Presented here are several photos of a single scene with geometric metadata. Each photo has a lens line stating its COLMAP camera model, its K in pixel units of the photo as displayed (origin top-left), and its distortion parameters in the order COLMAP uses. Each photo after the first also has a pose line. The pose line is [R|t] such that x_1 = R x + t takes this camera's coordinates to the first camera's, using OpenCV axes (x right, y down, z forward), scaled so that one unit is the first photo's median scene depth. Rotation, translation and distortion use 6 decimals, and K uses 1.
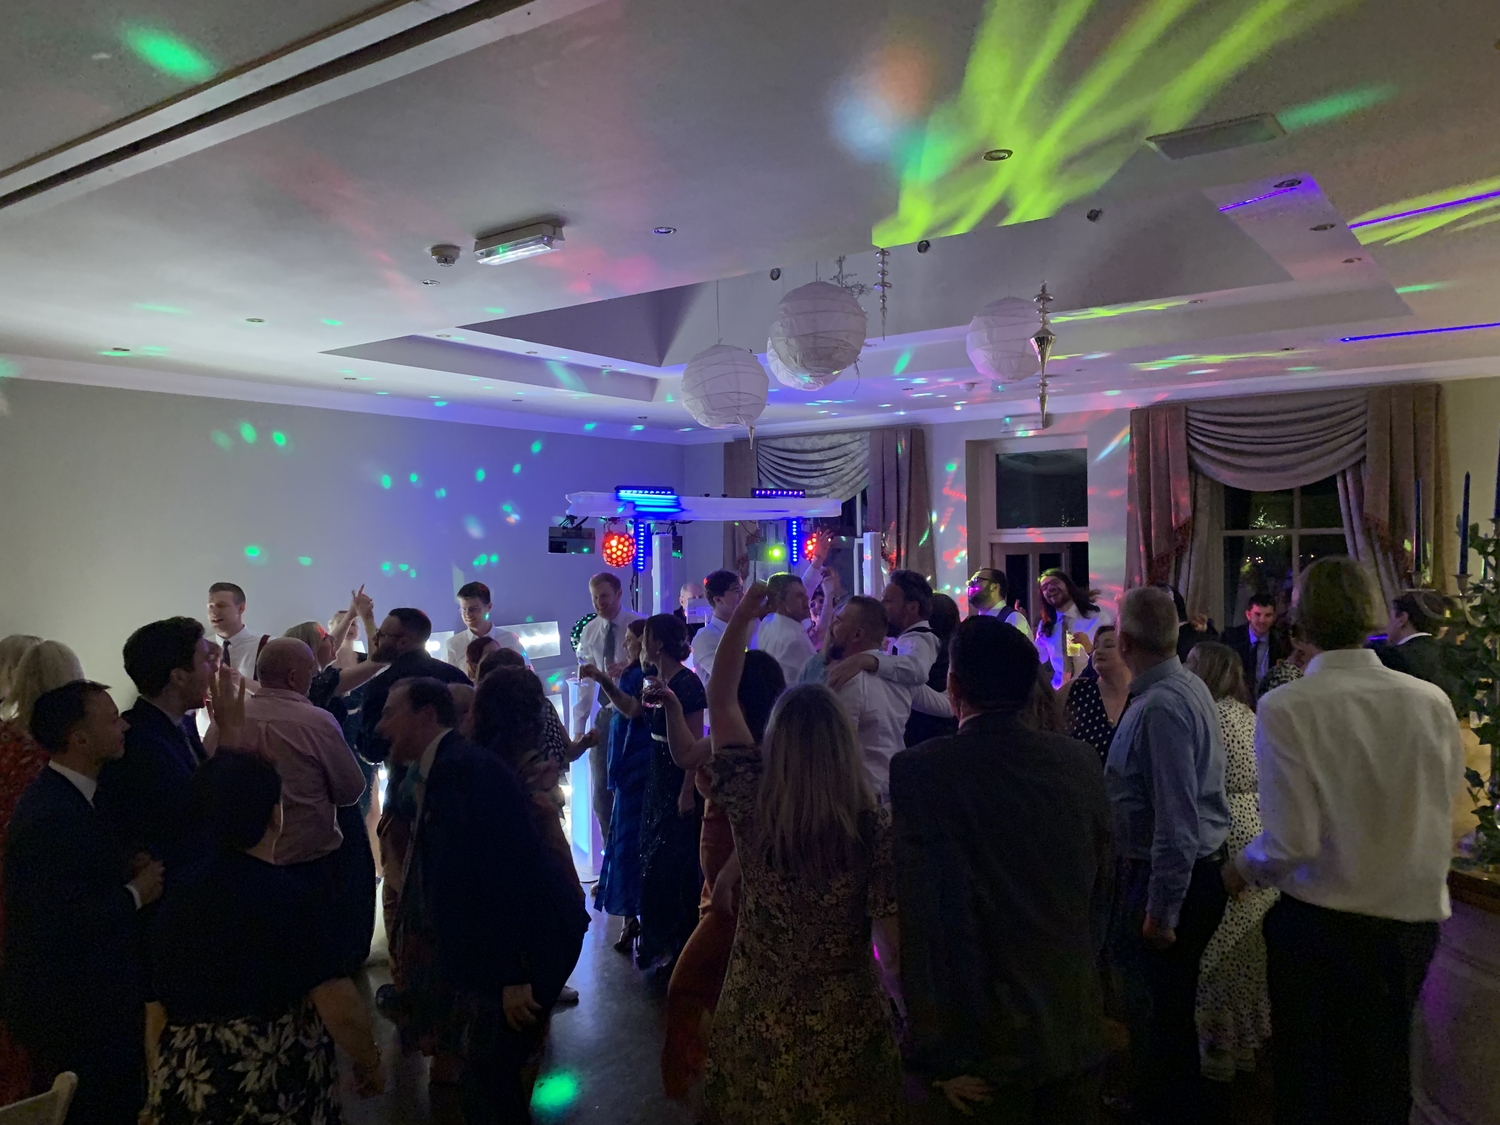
lens RADIAL K [[1179.3, 0, 744.1], [0, 1179.3, 606.4], [0, 0, 1]] dist [0.078188, -0.121715]
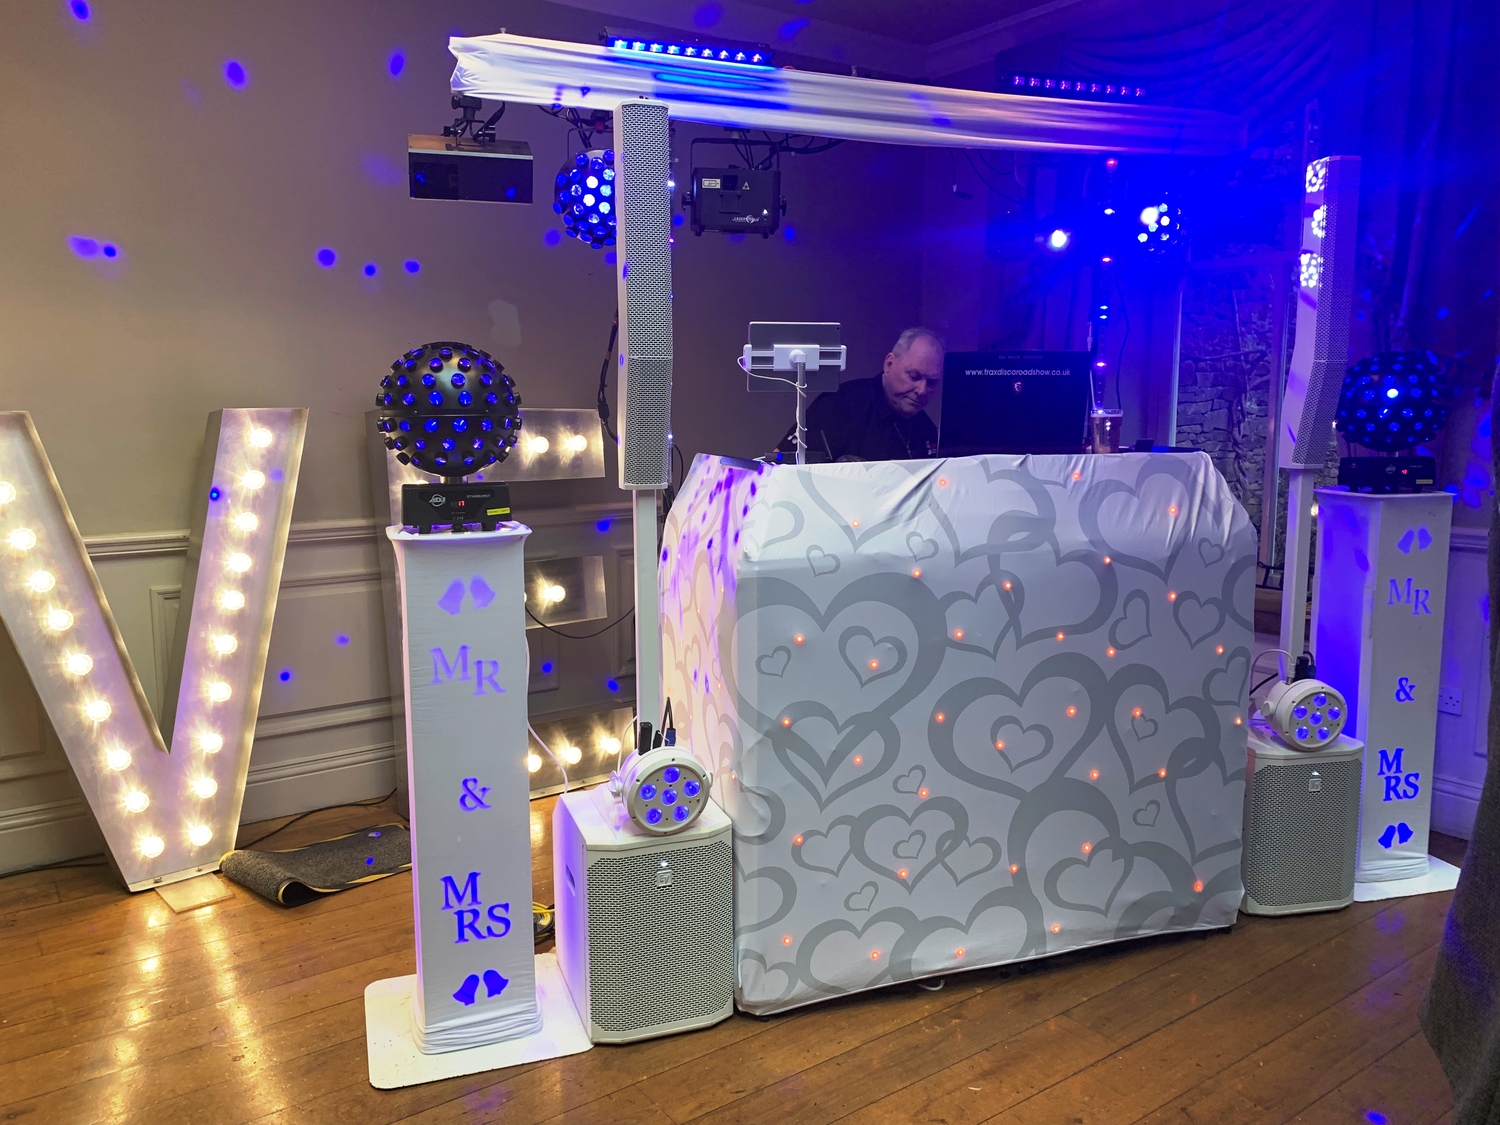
lens RADIAL K [[1089.1, 0, 745.2], [0, 1089.1, 510.1], [0, 0, 1]] dist [0.062057, -0.097168]
pose [[0.940138, 0.063482, -0.334828, 0.061823], [-0.037049, 0.995713, 0.084756, 0.020767], [0.338773, -0.067277, 0.938460, 0.662806]]
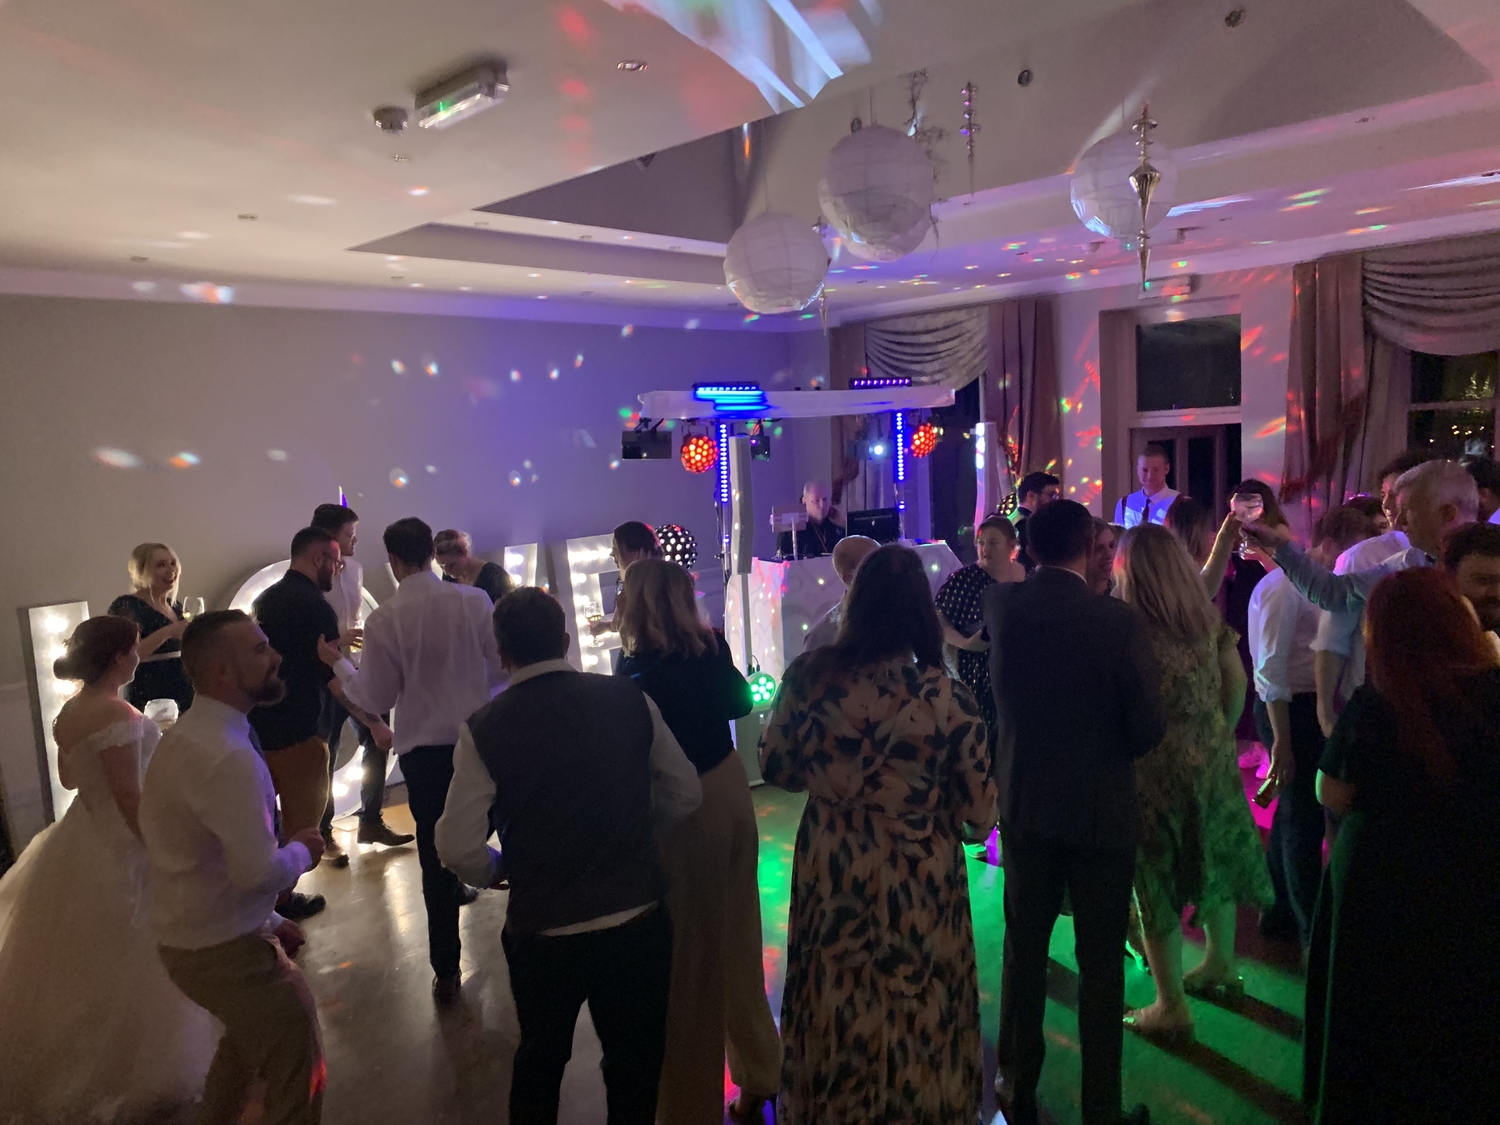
lens RADIAL K [[1179.3, 0, 744.1], [0, 1179.3, 606.4], [0, 0, 1]] dist [0.078188, -0.121715]
pose [[0.989567, -0.015070, -0.143280, 0.057283], [0.028095, 0.995606, 0.089327, -0.010416], [0.141304, -0.092420, 0.985643, 0.087638]]
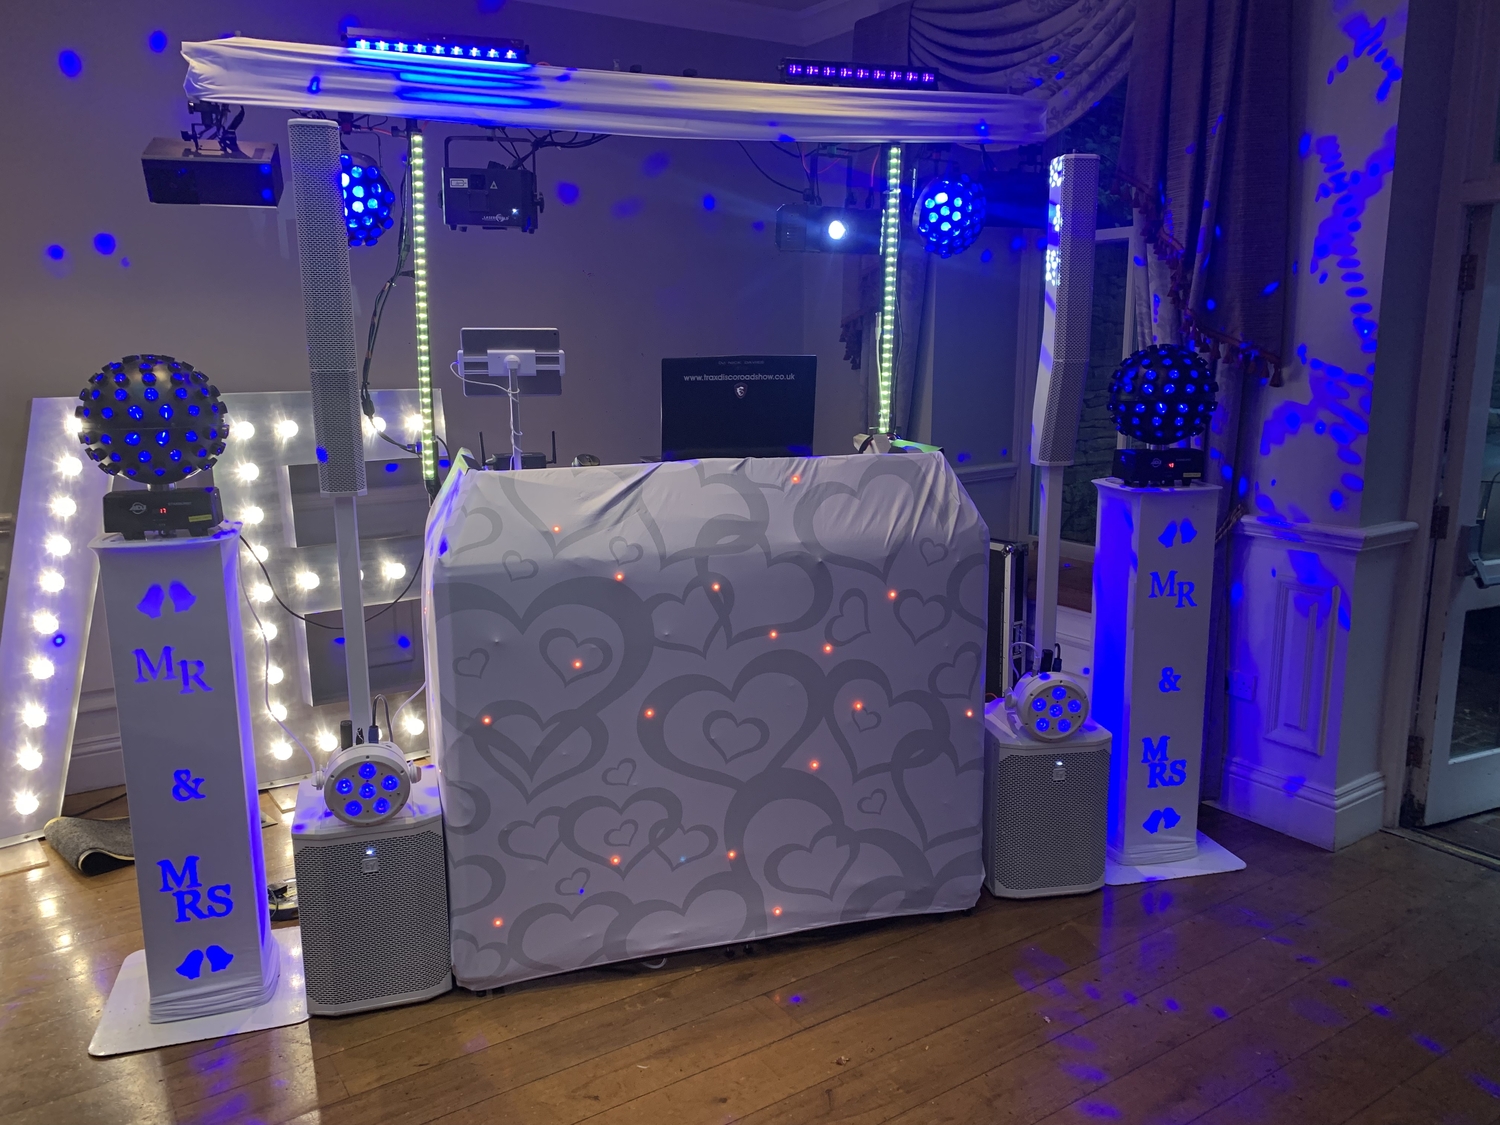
lens RADIAL K [[1089.1, 0, 745.2], [0, 1089.1, 510.1], [0, 0, 1]] dist [0.062057, -0.097168]
pose [[0.927574, 0.085053, -0.363831, 0.153068], [-0.035632, 0.989445, 0.140461, -0.002103], [0.371937, -0.117324, 0.920814, 0.690591]]
